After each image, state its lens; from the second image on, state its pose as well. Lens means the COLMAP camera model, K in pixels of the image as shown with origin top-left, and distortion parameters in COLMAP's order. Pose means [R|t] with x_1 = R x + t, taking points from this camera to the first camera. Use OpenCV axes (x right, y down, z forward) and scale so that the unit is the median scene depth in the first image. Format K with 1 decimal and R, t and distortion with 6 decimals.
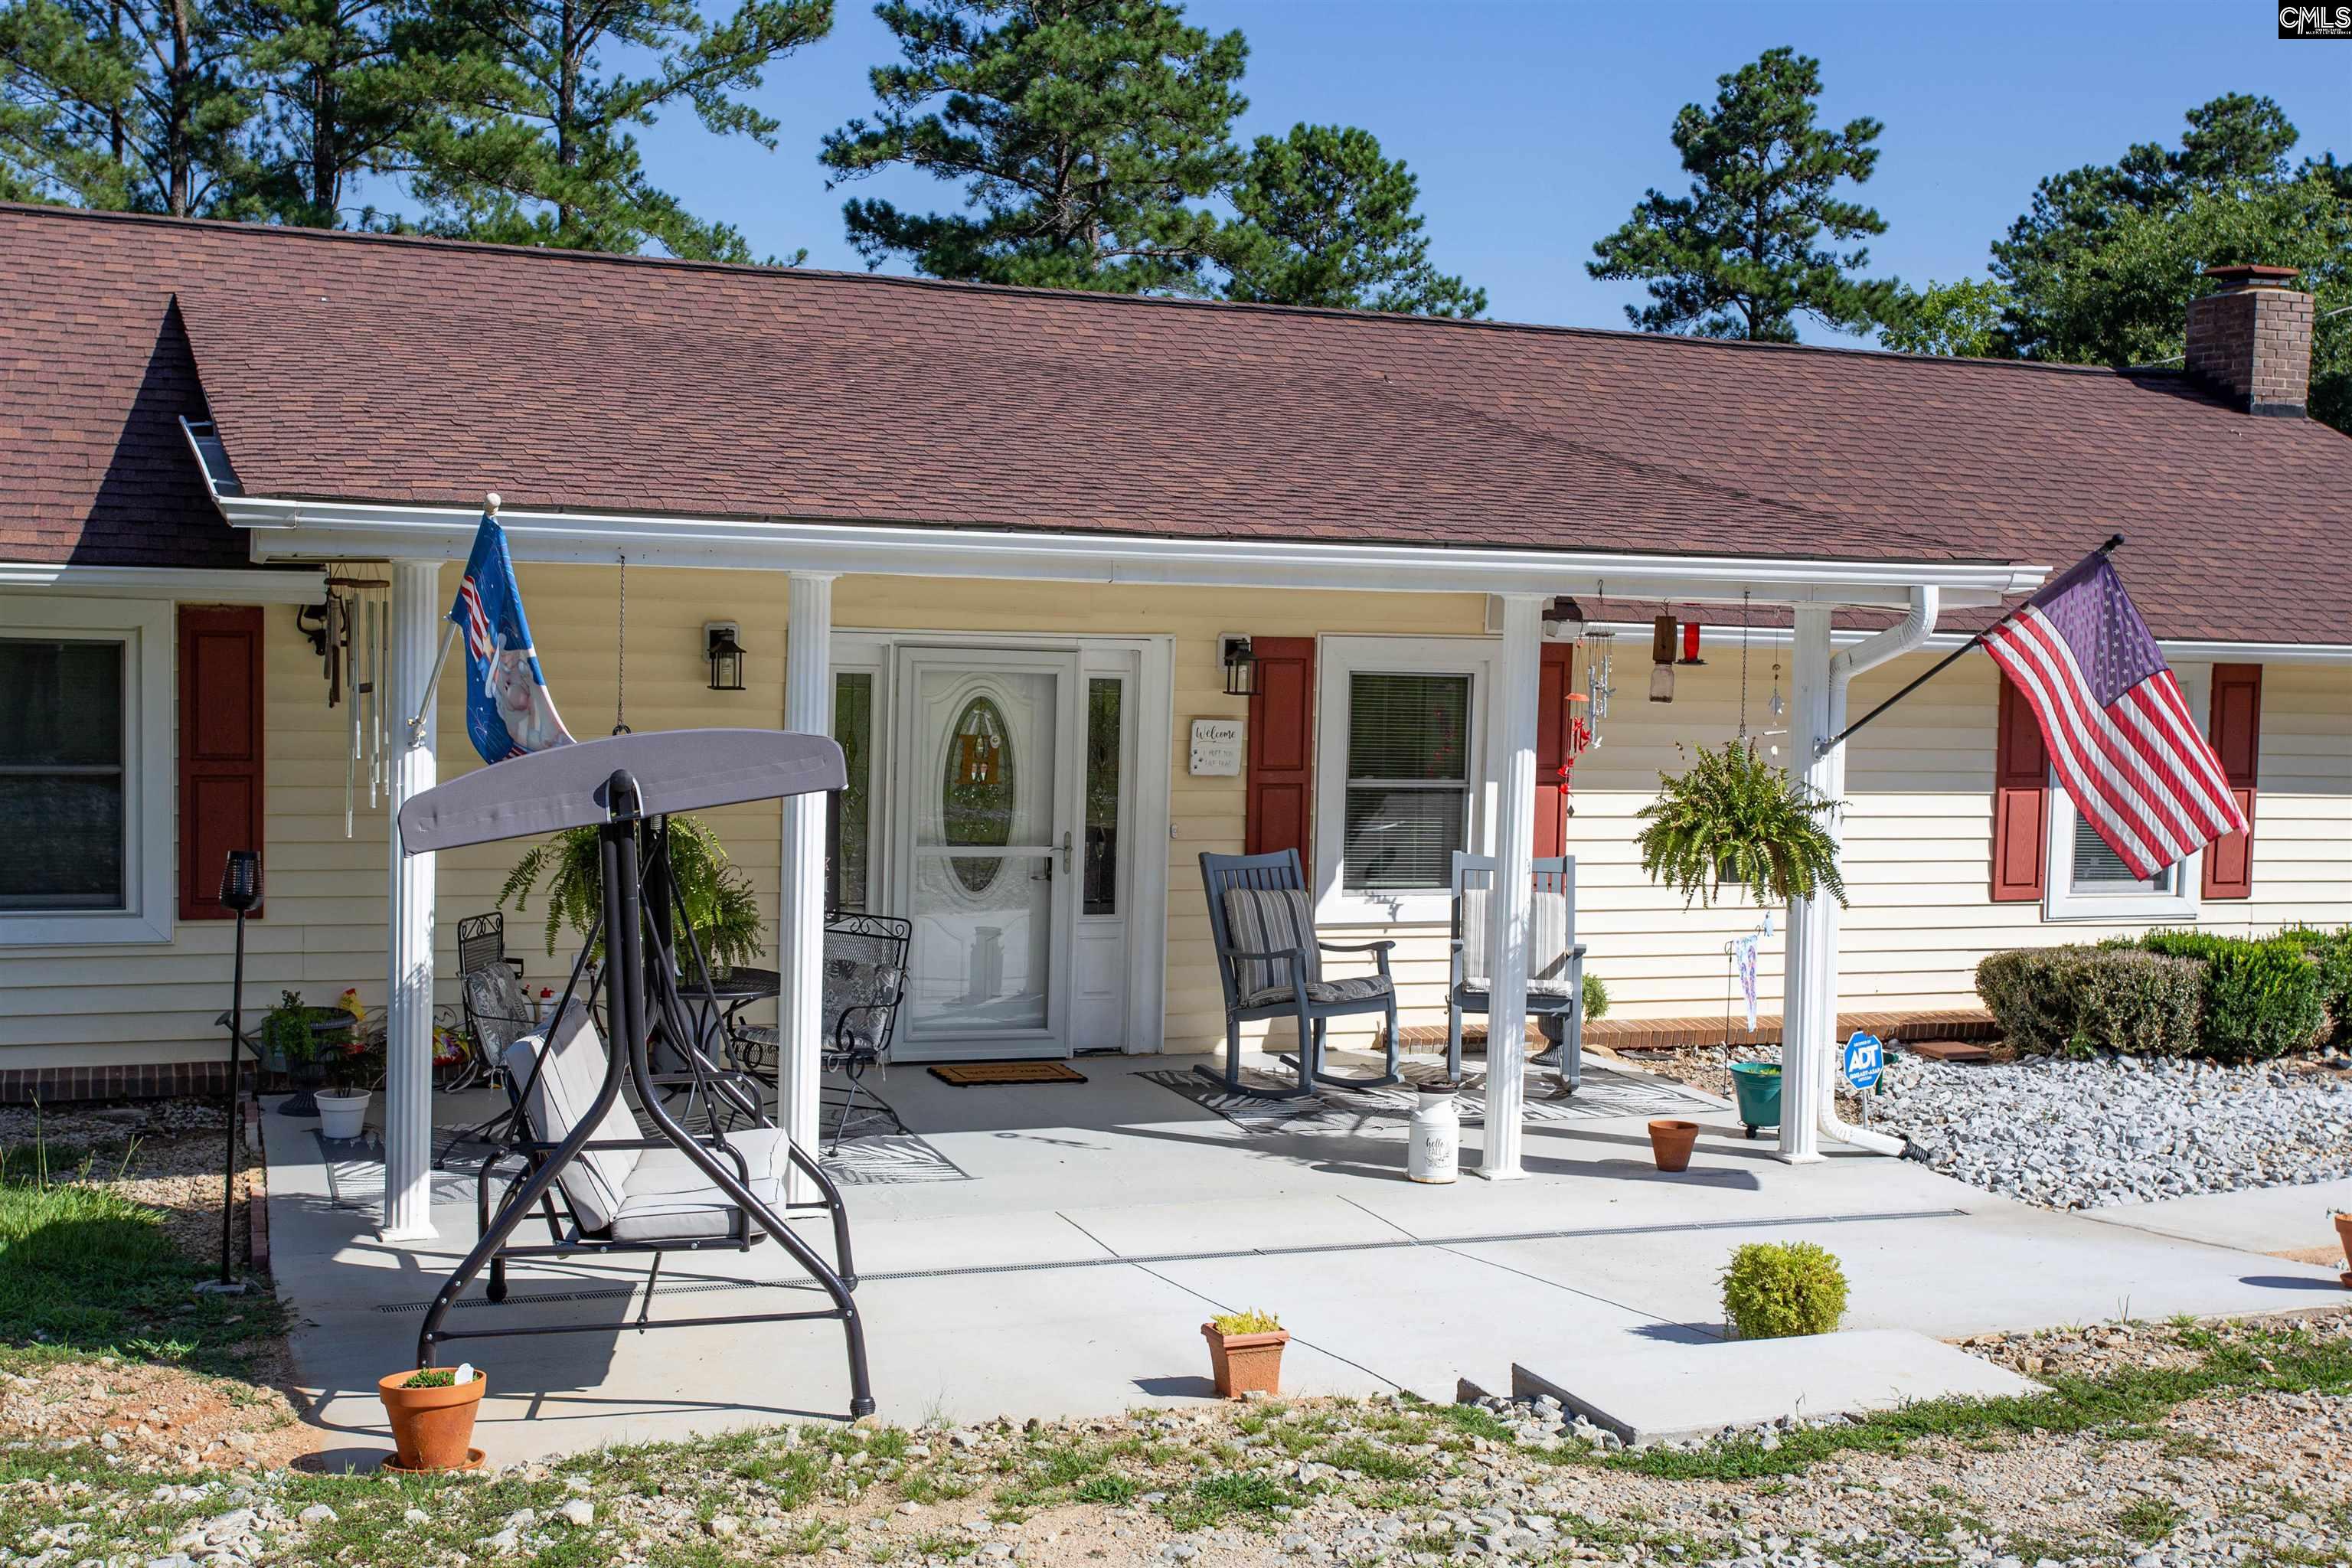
lens RADIAL K [[3261.1, 0, 1176.0], [0, 3261.1, 784.0], [0, 0, 1]] dist [-0.005058, -0.090257]
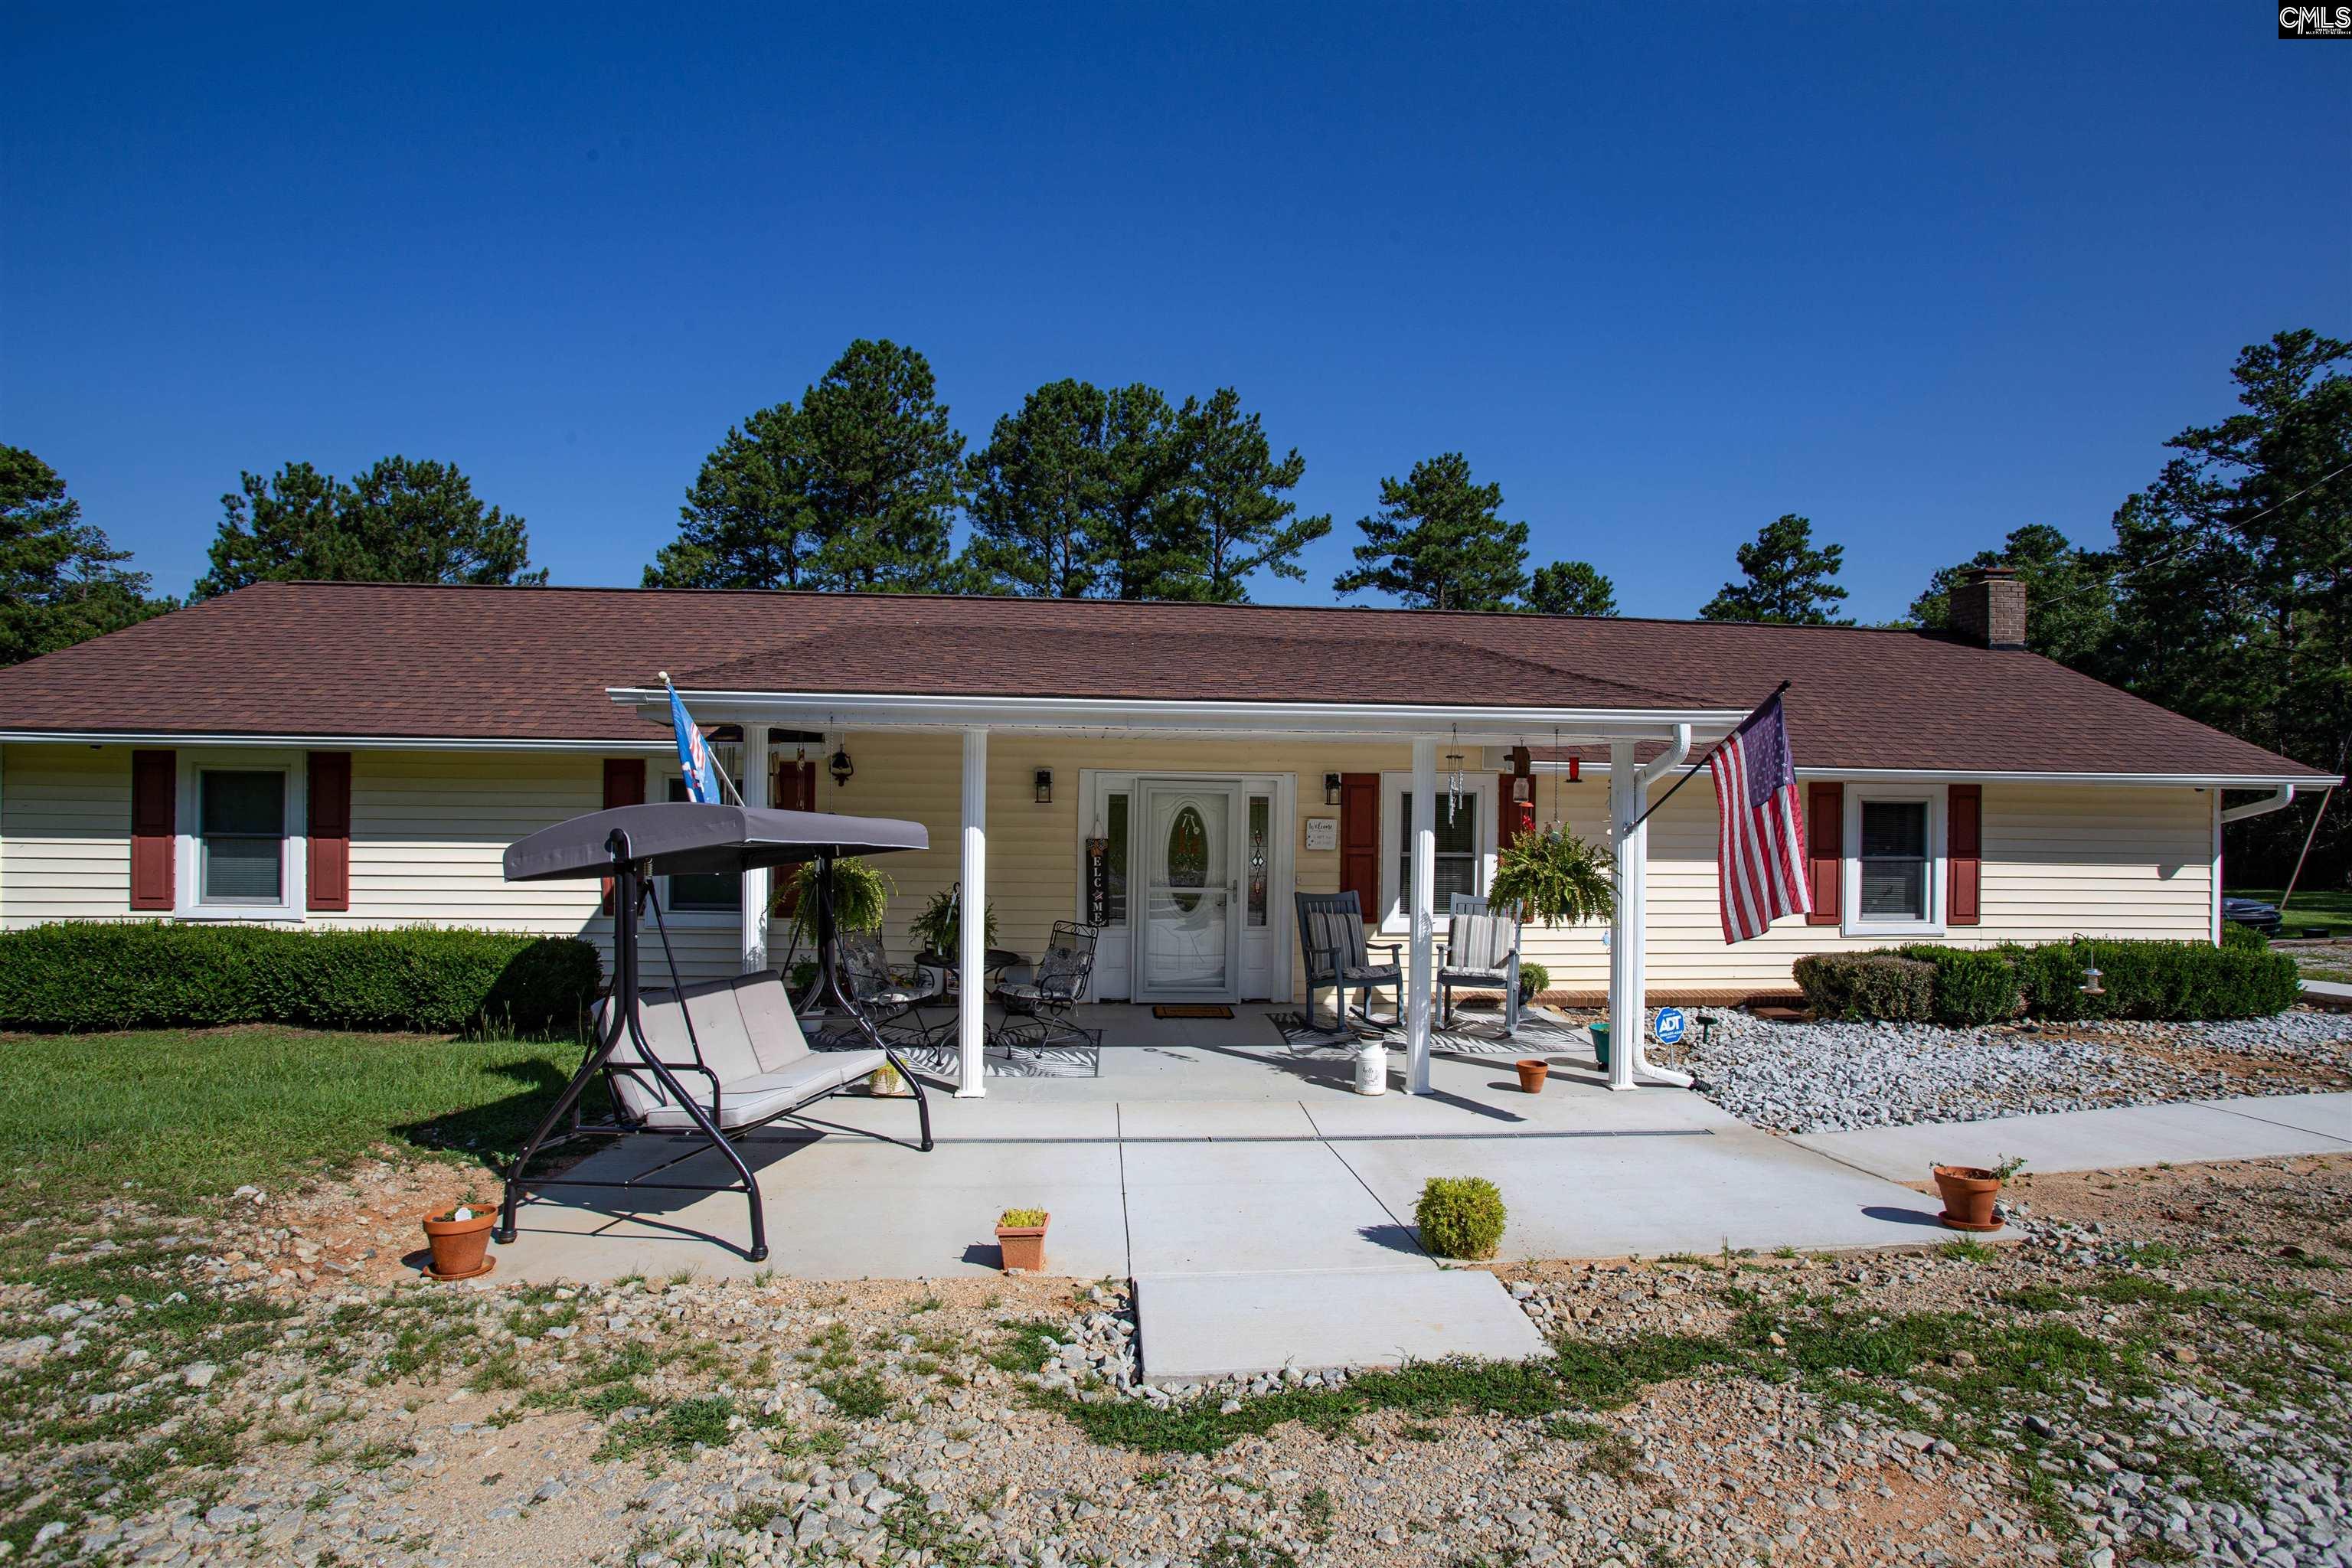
lens RADIAL K [[1289.8, 0, 1176.7], [0, 1289.8, 748.2], [0, 0, 1]] dist [-0.060498, 0.001707]
pose [[0.949815, -0.022065, -0.312032, 0.163006], [-0.006064, 0.996023, -0.088891, 0.005394], [0.312753, 0.086322, 0.945904, 0.288524]]
